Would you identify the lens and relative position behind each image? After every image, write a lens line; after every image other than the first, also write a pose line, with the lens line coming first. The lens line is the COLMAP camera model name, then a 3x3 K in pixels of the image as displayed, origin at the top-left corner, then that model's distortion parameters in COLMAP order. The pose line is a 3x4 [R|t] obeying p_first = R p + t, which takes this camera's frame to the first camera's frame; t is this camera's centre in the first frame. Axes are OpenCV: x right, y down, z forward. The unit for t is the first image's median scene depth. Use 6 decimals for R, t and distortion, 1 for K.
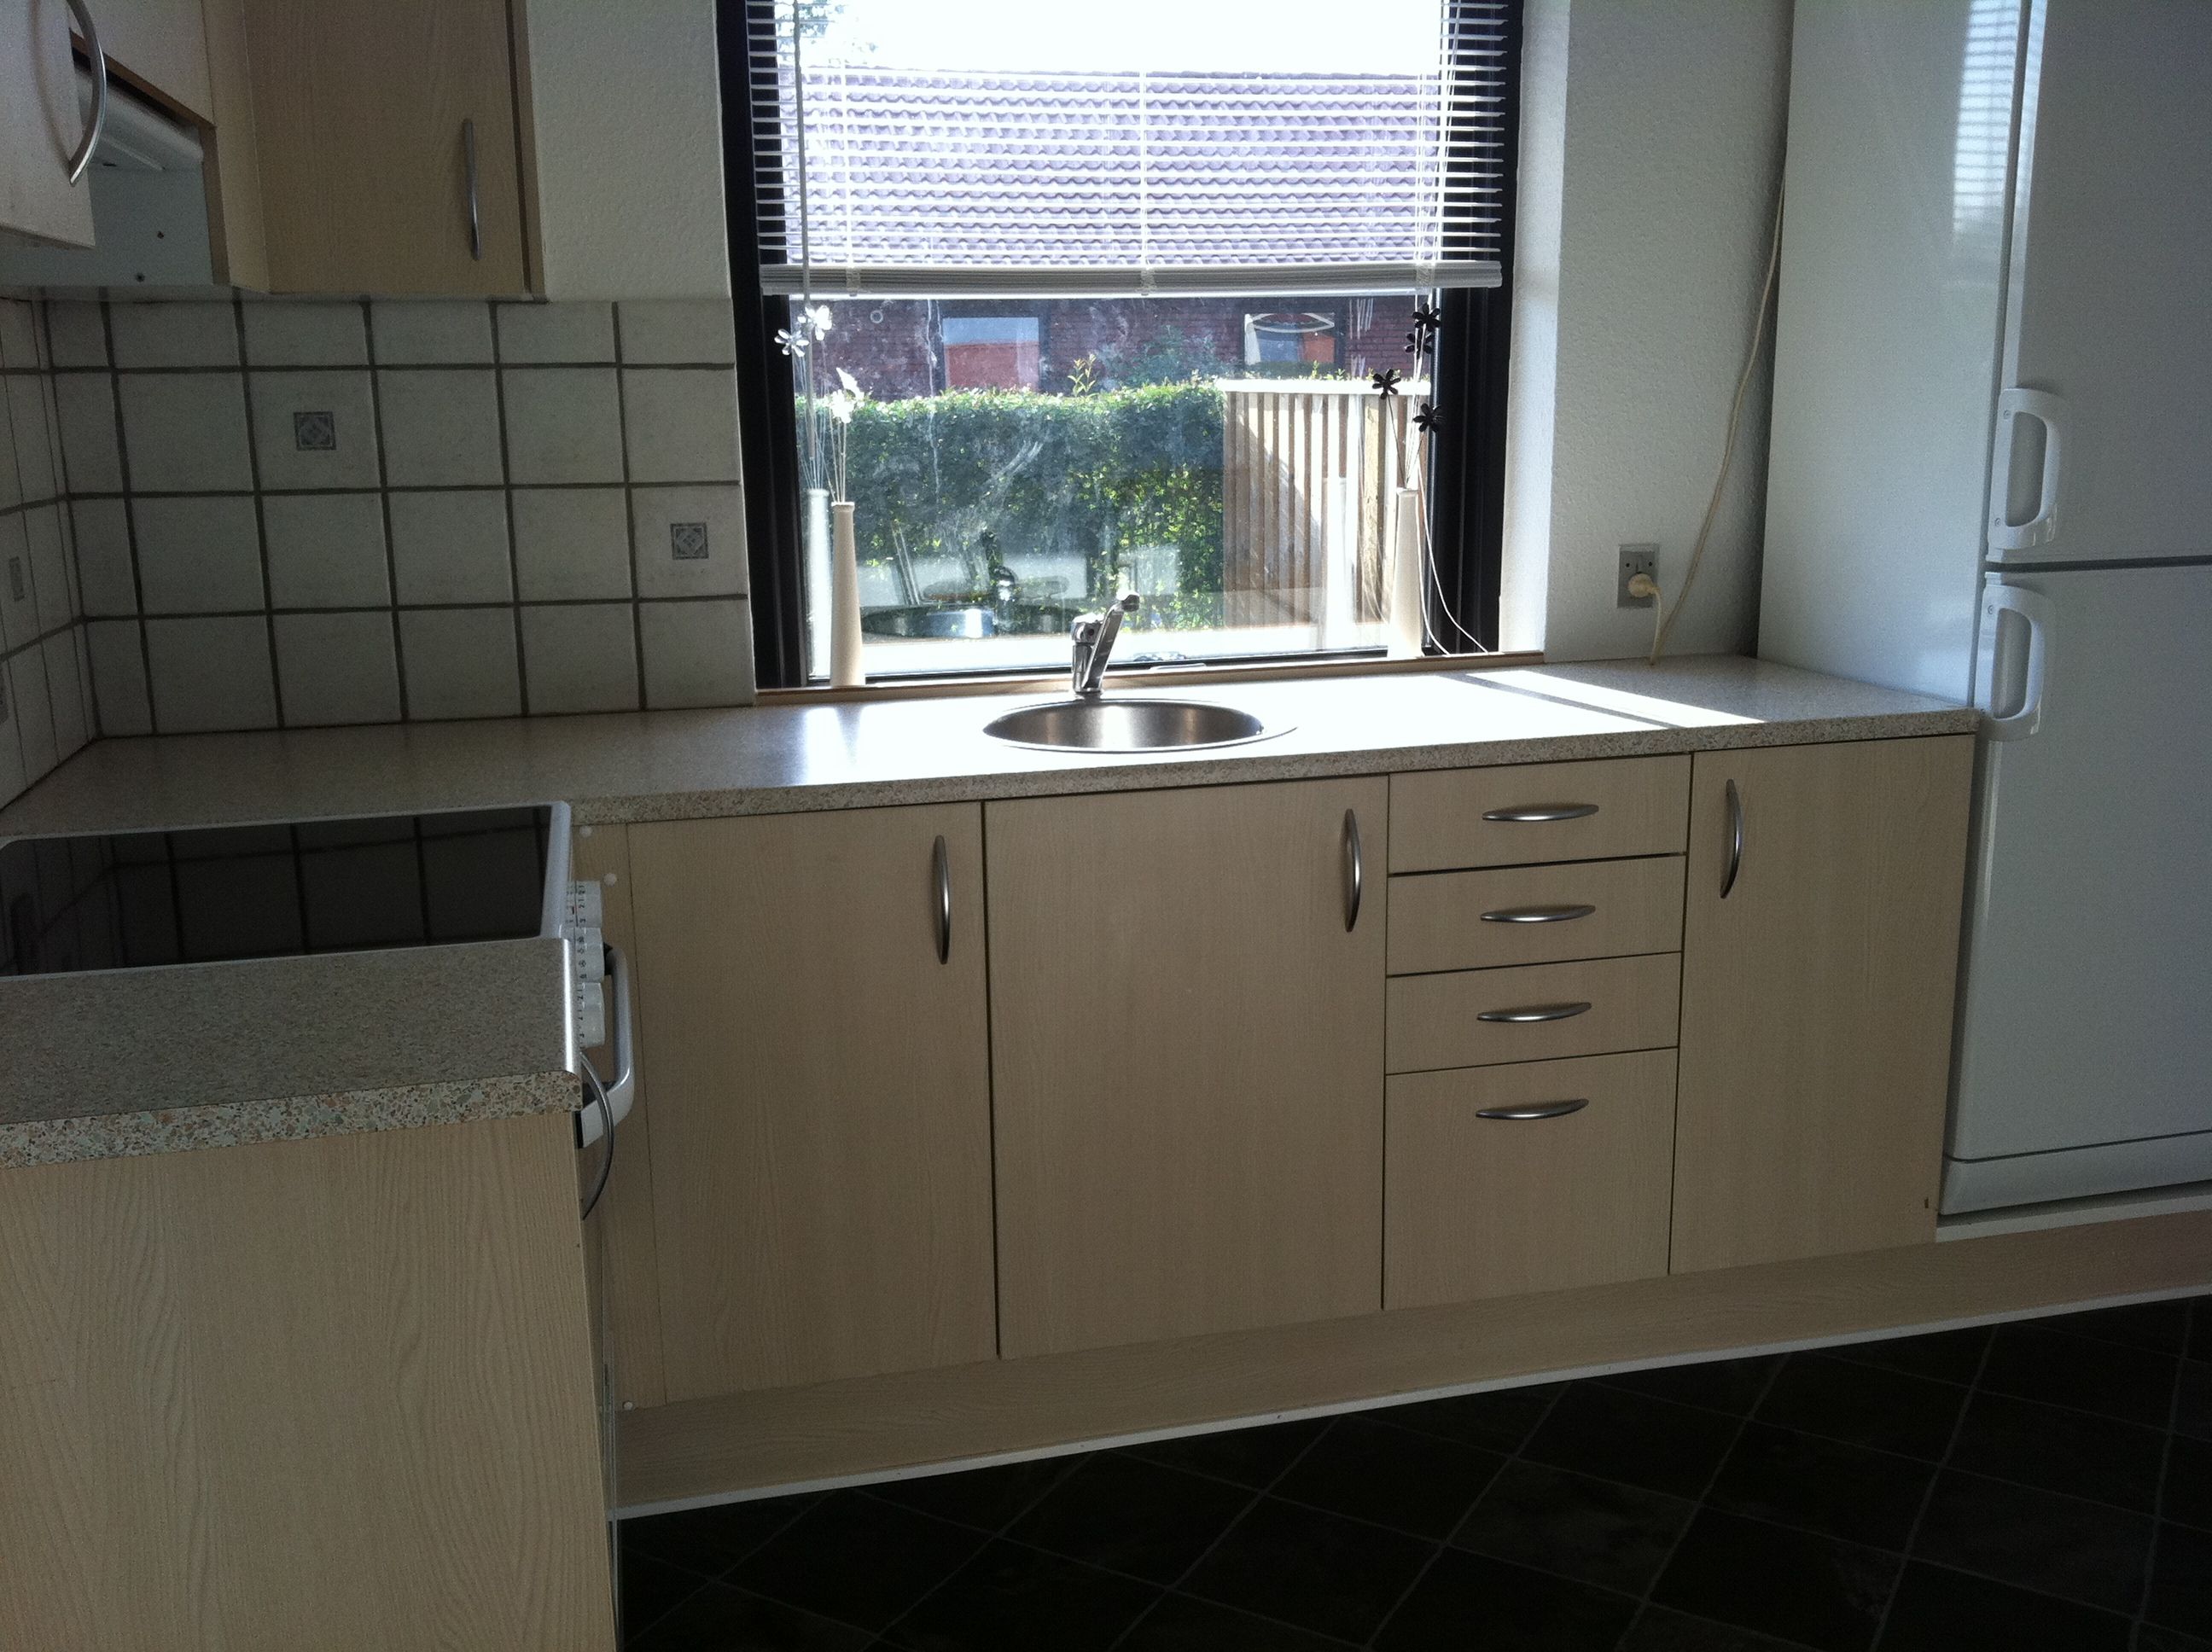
lens RADIAL K [[1934.9, 0, 1103.8], [0, 1934.9, 820.2], [0, 0, 1]] dist [-0.013410, -0.008459]
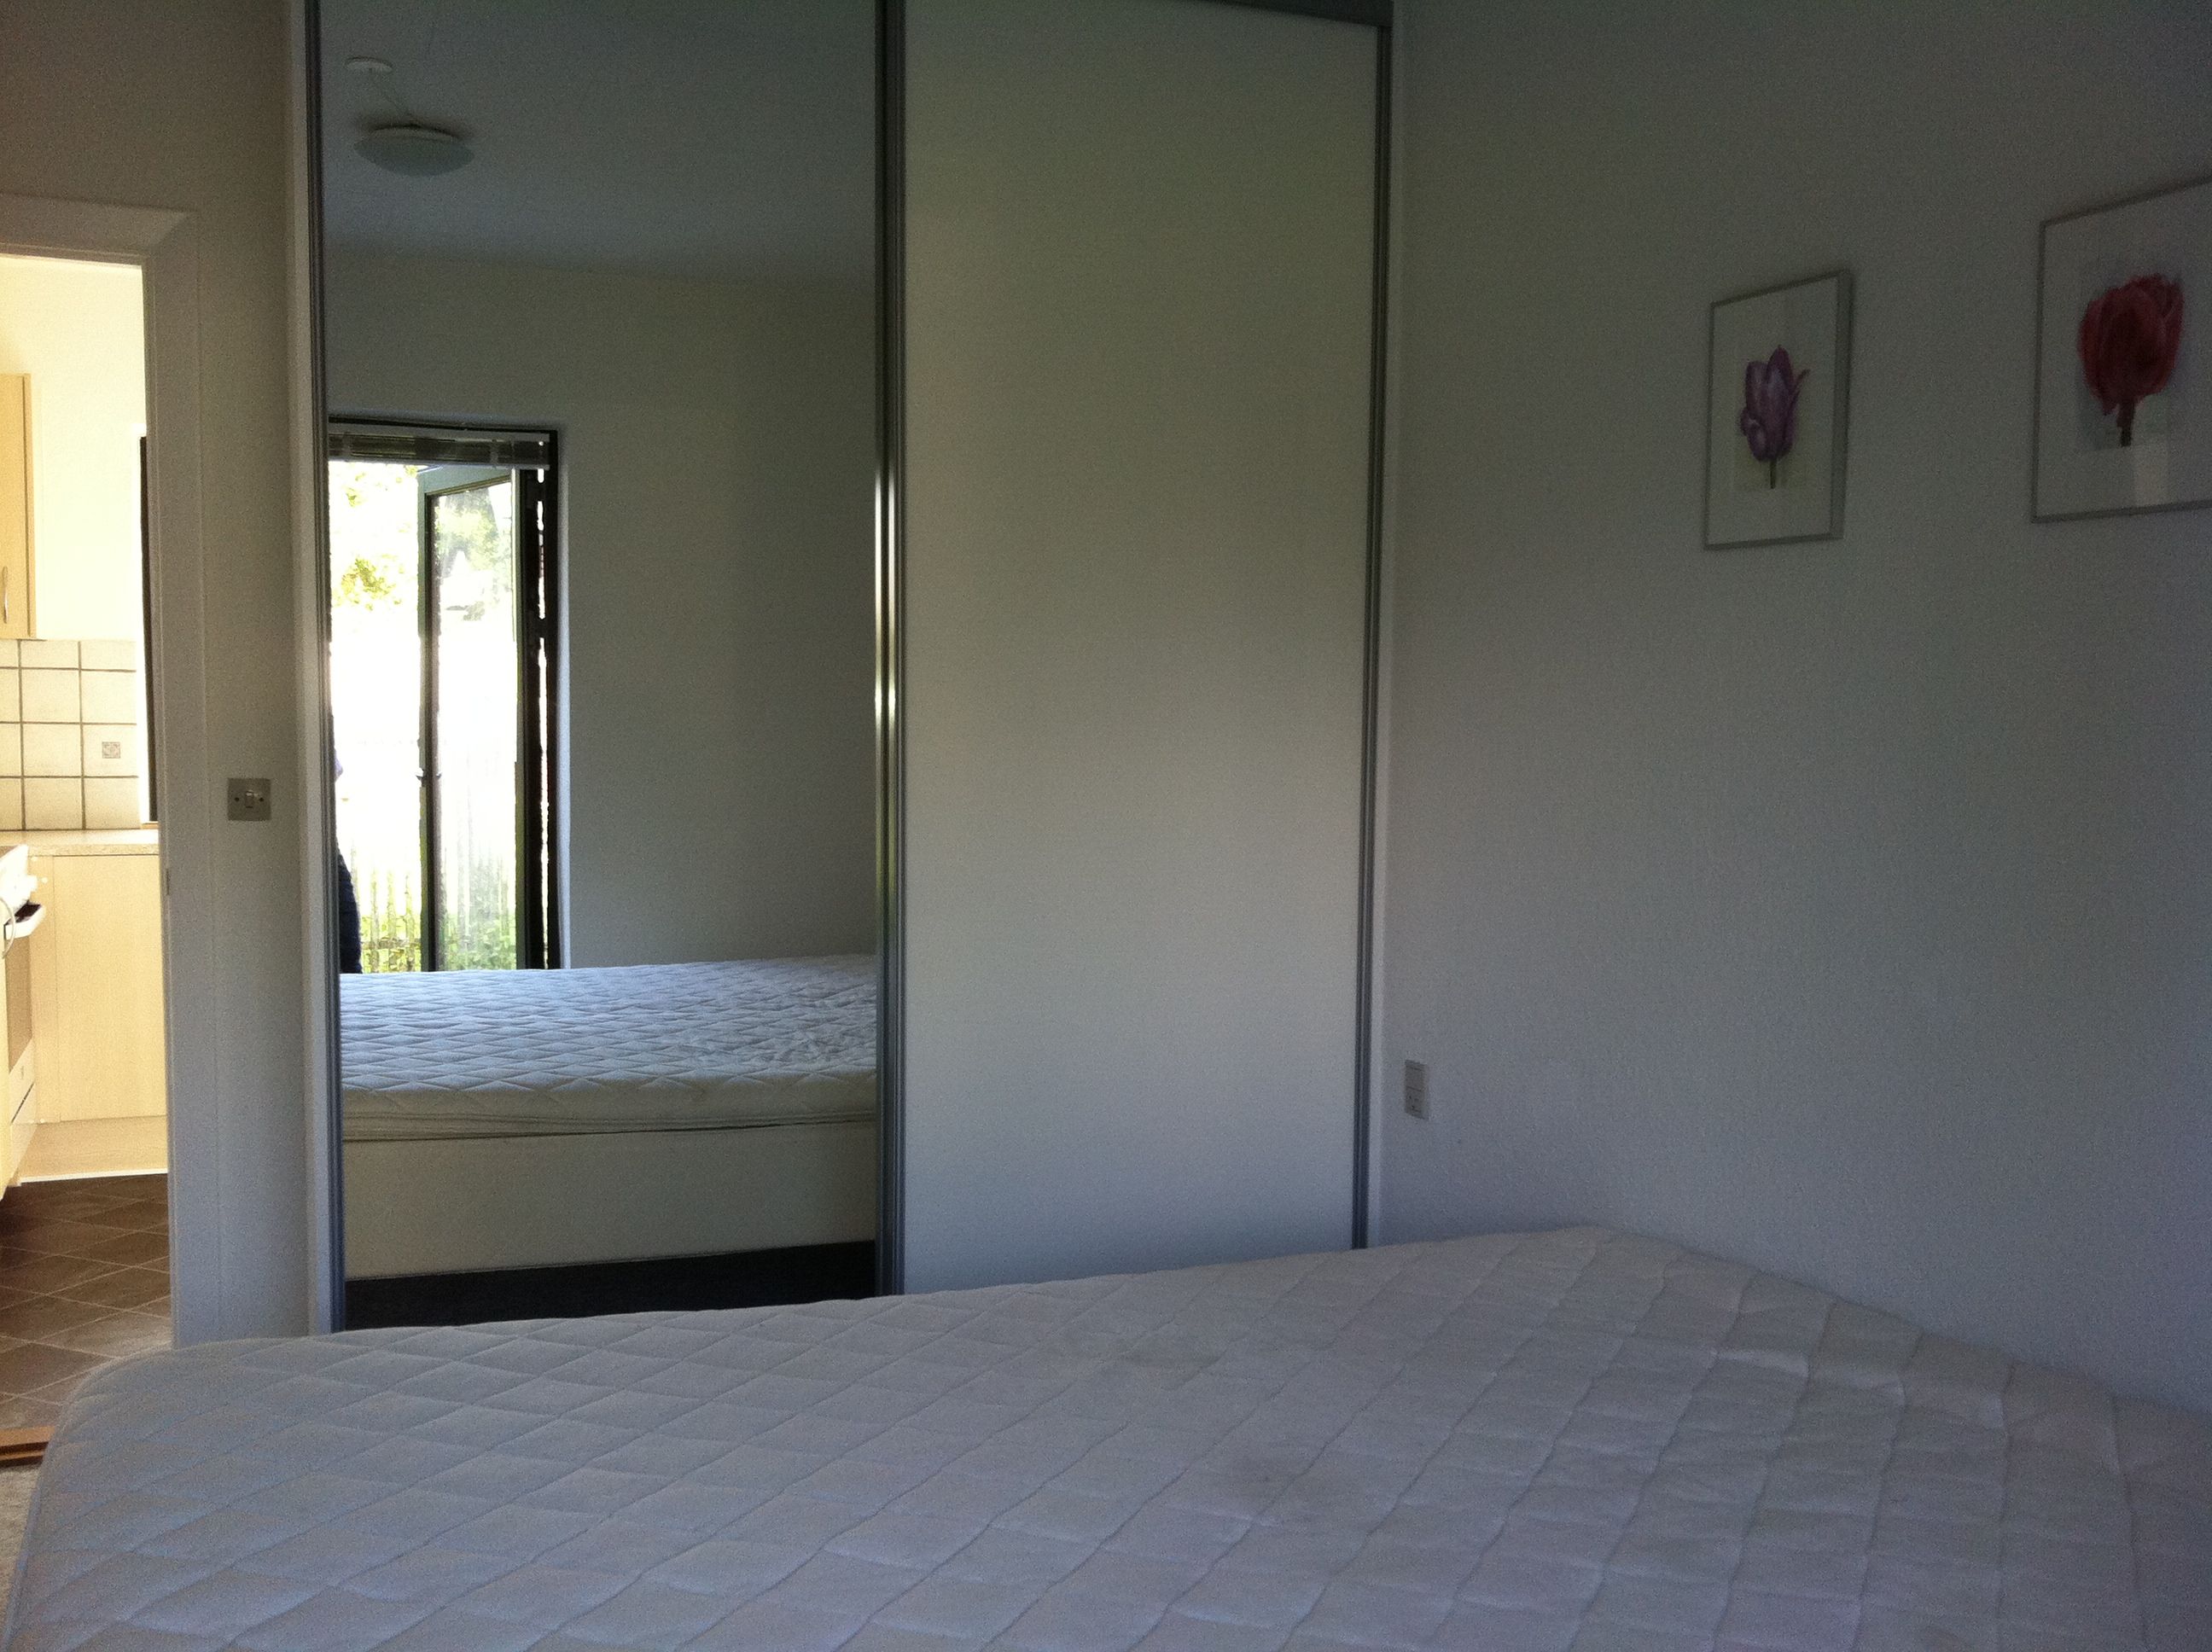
lens RADIAL K [[1934.9, 0, 1103.4], [0, 1934.9, 827.0], [0, 0, 1]] dist [-0.013410, -0.008459]
pose [[0.988177, 0.009516, 0.153022, 0.556137], [0.017040, 0.985071, -0.171301, 0.329895], [-0.152368, 0.171884, 0.973263, -1.254248]]
